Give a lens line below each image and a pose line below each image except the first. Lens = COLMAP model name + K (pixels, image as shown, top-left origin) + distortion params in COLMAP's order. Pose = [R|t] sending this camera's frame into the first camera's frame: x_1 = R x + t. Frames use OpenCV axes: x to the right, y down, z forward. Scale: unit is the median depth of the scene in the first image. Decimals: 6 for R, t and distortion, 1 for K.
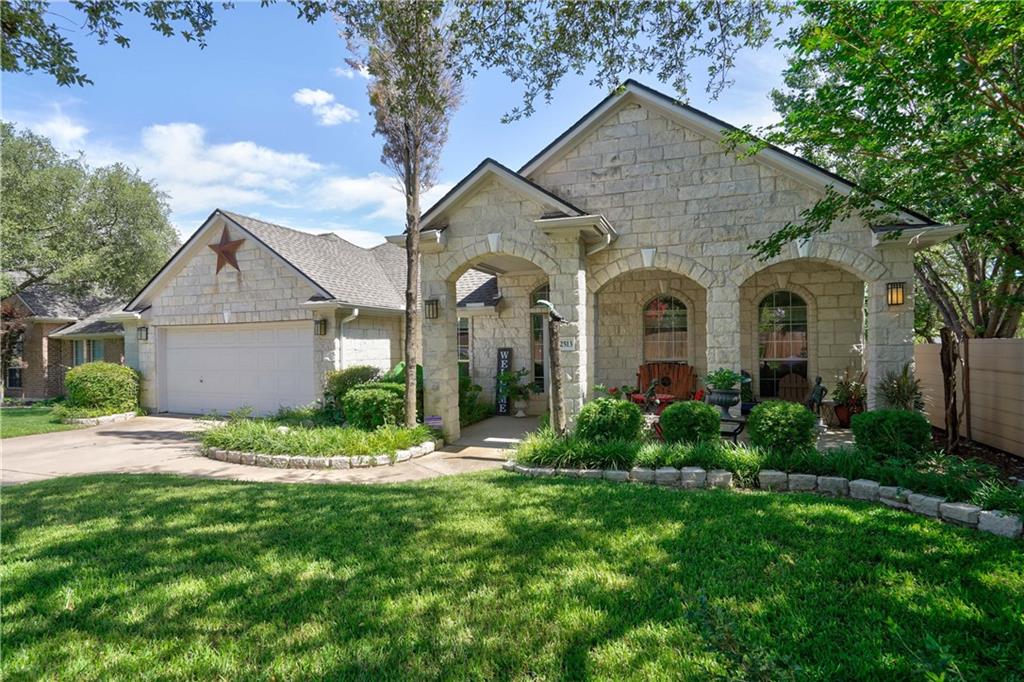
lens RADIAL K [[514.4, 0, 509.3], [0, 514.4, 344.7], [0, 0, 1]] dist [-0.039592, 0.000057]
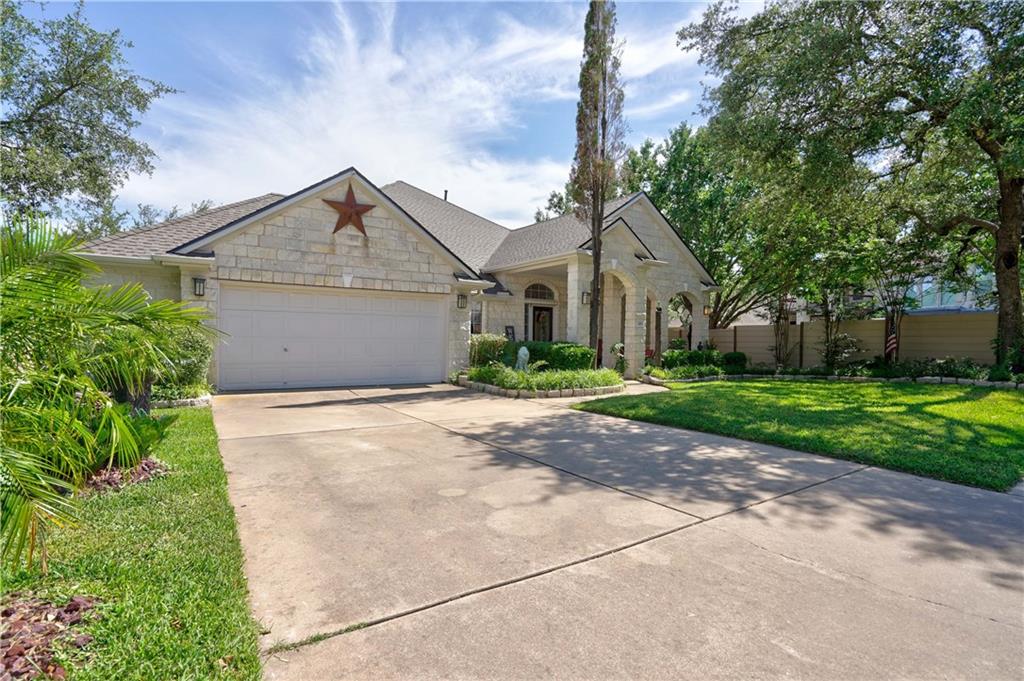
lens RADIAL K [[514.4, 0, 517.5], [0, 514.4, 342.1], [0, 0, 1]] dist [-0.039592, 0.000057]
pose [[0.568556, 0.017393, 0.822460, -1.273506], [-0.020087, 0.999772, -0.007257, 0.066096], [-0.822399, -0.012395, 0.568776, 0.212201]]
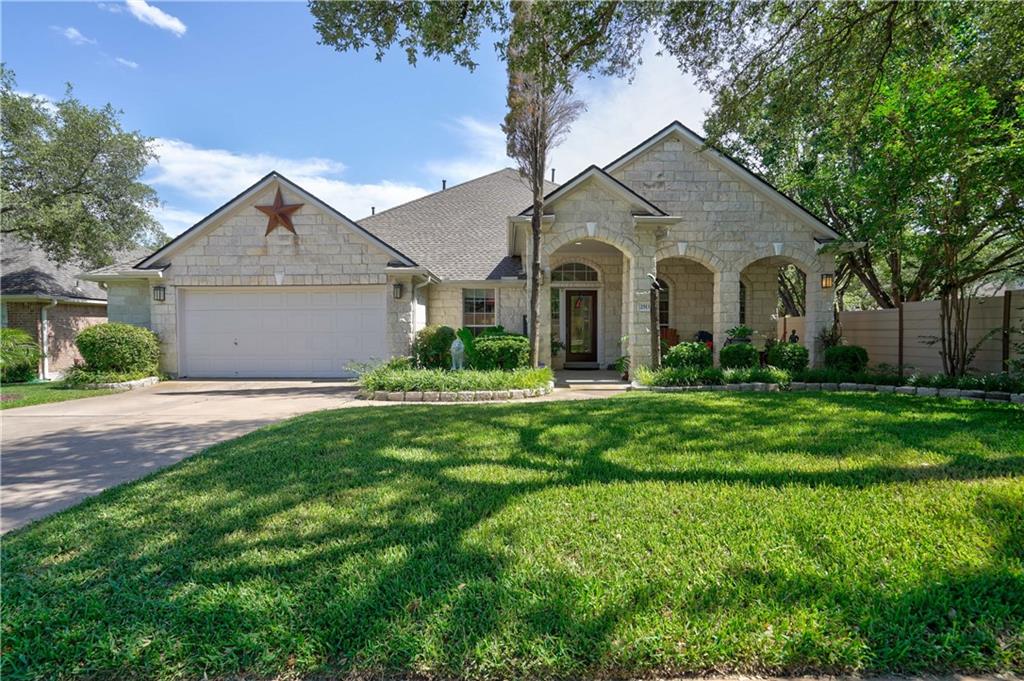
lens RADIAL K [[514.4, 0, 503.2], [0, 514.4, 342.0], [0, 0, 1]] dist [-0.039592, 0.000057]
pose [[0.934681, 0.001746, 0.355484, -0.549201], [-0.009183, 0.999773, 0.019235, 0.052069], [-0.355370, -0.021243, 0.934484, -0.122182]]
